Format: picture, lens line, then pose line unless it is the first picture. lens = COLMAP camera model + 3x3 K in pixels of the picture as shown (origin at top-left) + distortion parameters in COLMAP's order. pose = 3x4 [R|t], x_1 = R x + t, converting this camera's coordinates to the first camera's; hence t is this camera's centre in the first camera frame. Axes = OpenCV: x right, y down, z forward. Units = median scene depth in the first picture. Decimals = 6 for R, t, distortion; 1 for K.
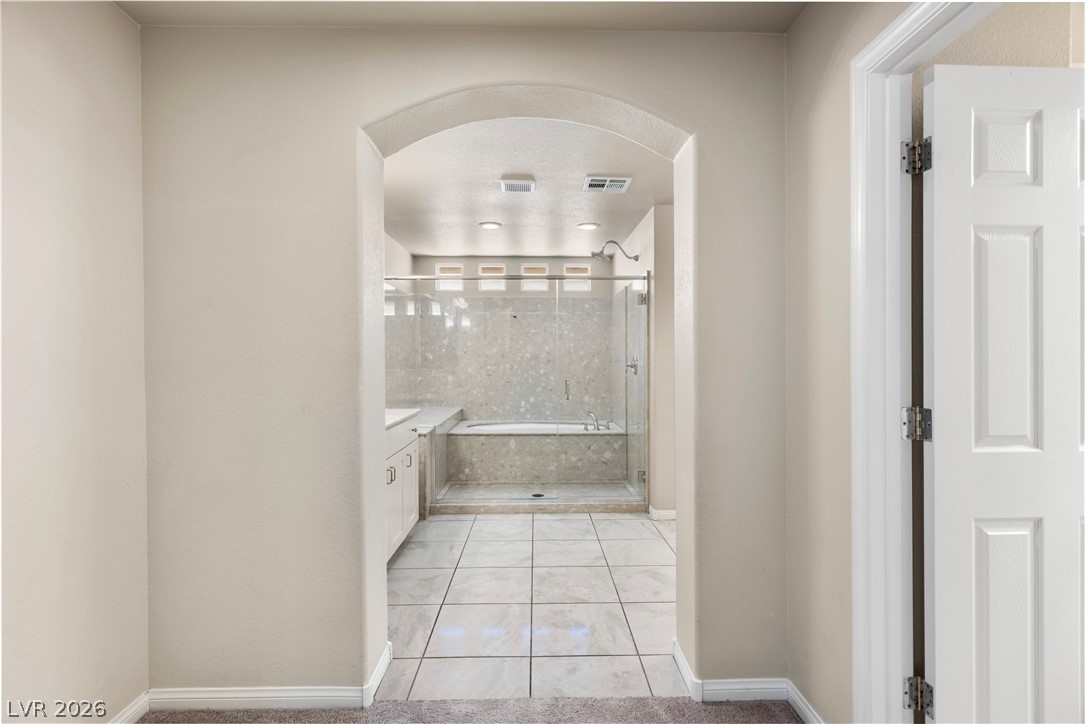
lens RADIAL K [[512.2, 0, 544.2], [0, 512.2, 358.7], [0, 0, 1]] dist [0.002022, -0.000079]
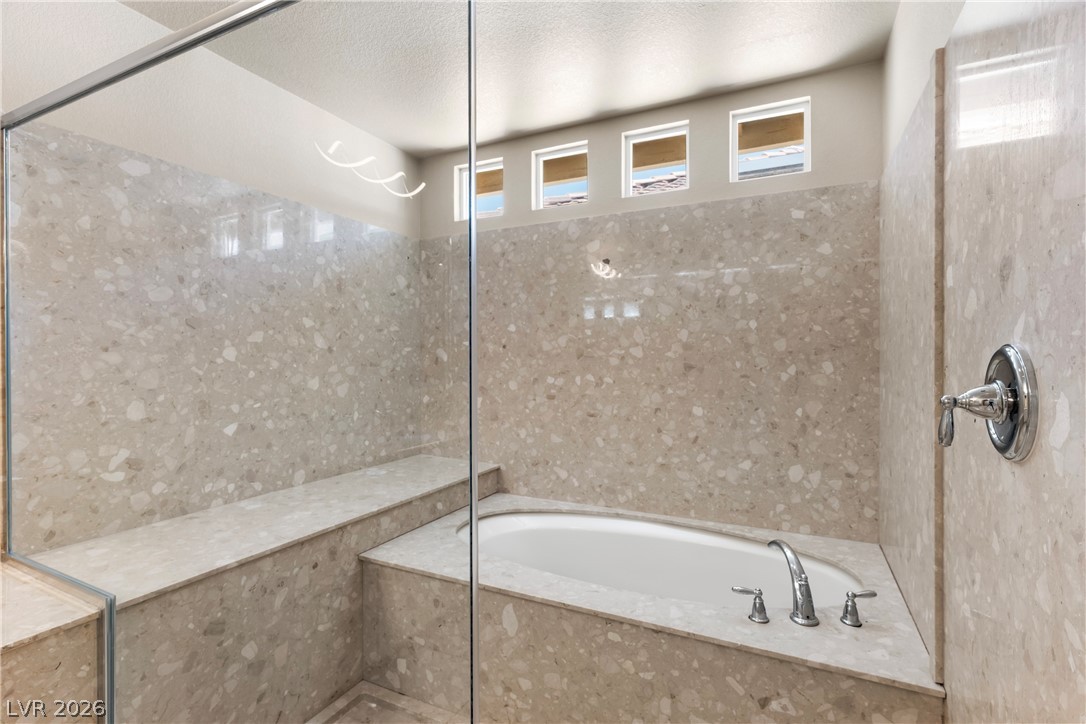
lens RADIAL K [[512.7, 0, 544.7], [0, 512.7, 358.7], [0, 0, 1]] dist [0.002022, -0.000079]
pose [[0.887993, 0.001761, -0.459854, 0.109341], [-0.001224, 0.999998, 0.001467, -0.002591], [0.459856, -0.000740, 0.887993, 0.718128]]
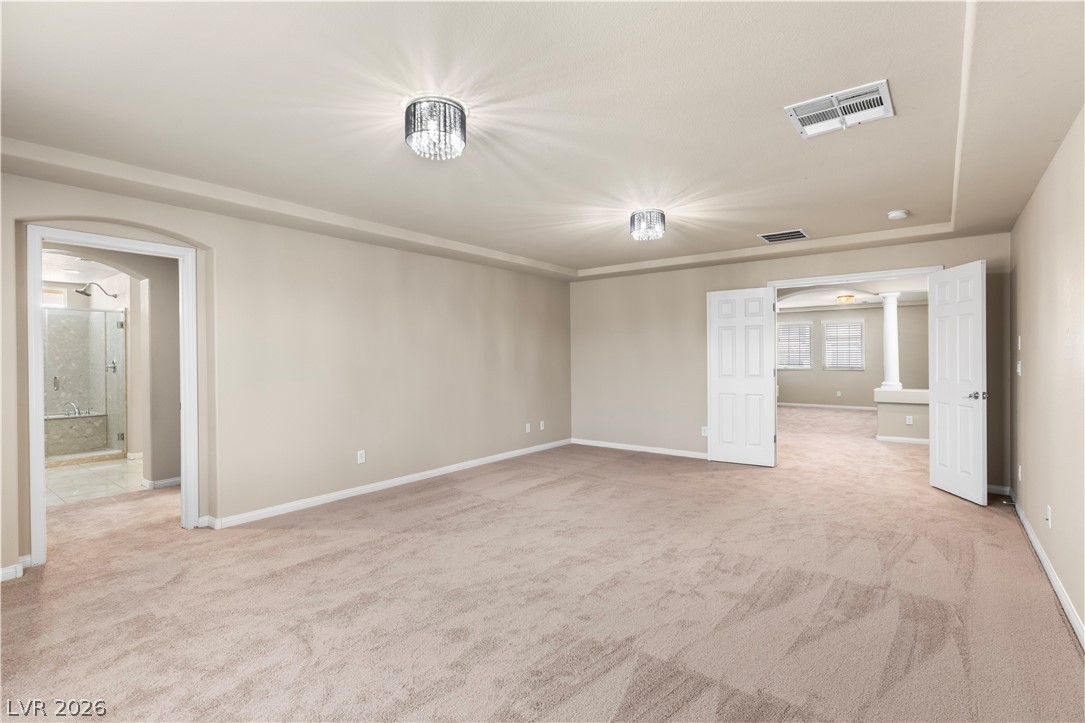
lens RADIAL K [[512.2, 0, 544.2], [0, 512.2, 358.2], [0, 0, 1]] dist [0.002022, -0.000079]
pose [[0.628251, -0.004491, 0.777998, -0.186680], [0.008626, 0.999962, -0.001193, 0.000290], [-0.777963, 0.007461, 0.628266, -0.861119]]
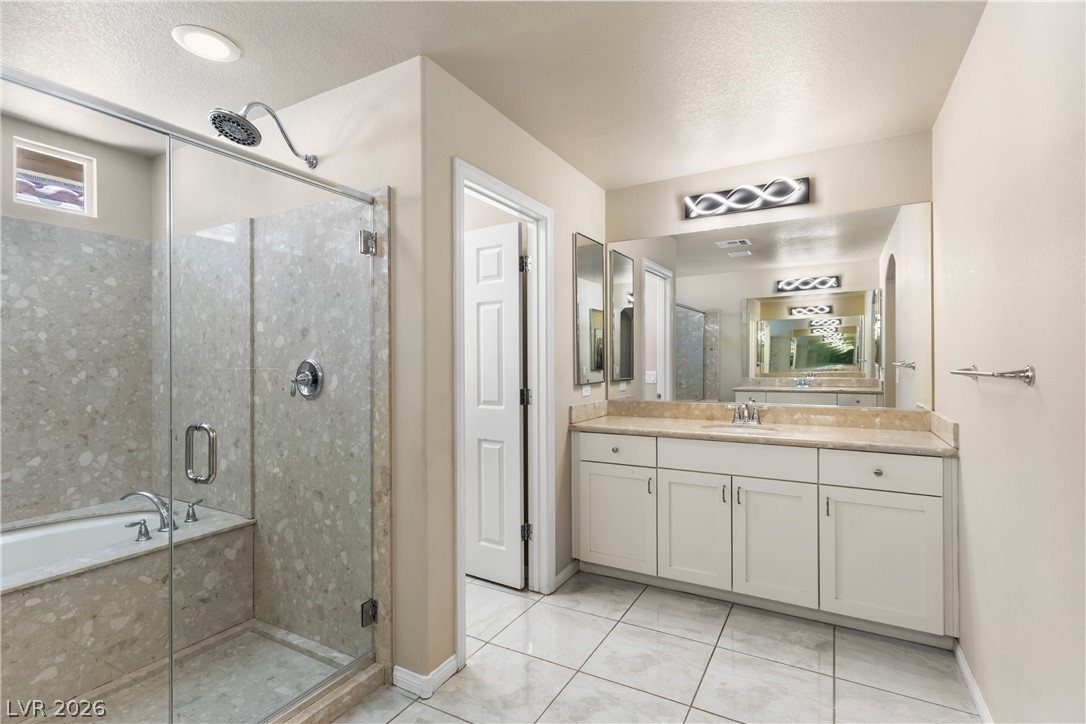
lens RADIAL K [[512.7, 0, 544.7], [0, 512.7, 358.7], [0, 0, 1]] dist [0.002022, -0.000079]
pose [[0.507208, 0.002138, 0.861821, -0.118502], [0.006644, 0.999958, -0.006391, -0.002945], [-0.861798, 0.008968, 0.507173, 0.517195]]
